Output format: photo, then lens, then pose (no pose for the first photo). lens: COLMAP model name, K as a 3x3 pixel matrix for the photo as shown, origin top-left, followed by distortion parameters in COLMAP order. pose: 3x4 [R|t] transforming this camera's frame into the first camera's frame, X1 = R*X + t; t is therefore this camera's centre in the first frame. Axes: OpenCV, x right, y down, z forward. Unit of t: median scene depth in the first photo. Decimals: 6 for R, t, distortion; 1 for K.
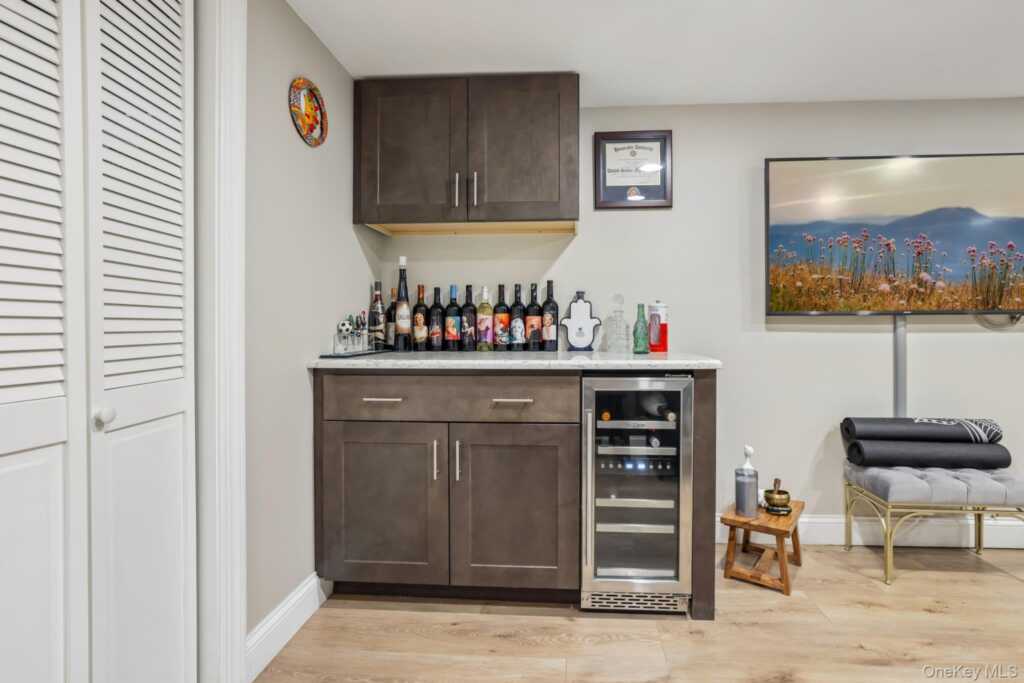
lens RADIAL K [[476.7, 0, 522.1], [0, 476.7, 329.0], [0, 0, 1]] dist [-0.026654, 0.010279]
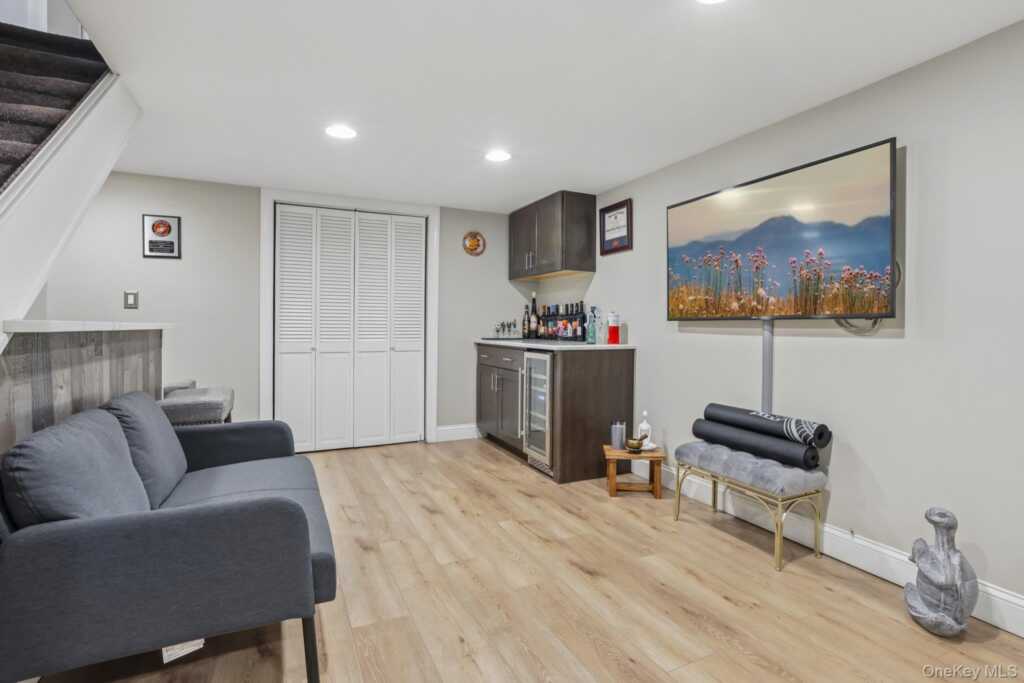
lens RADIAL K [[484.5, 0, 497.2], [0, 484.5, 331.2], [0, 0, 1]] dist [-0.005828, 0.002912]
pose [[0.467975, 0.017261, -0.883573, 1.529207], [-0.011541, 0.999843, 0.013420, -0.012154], [0.883666, 0.003917, 0.468101, -0.096531]]
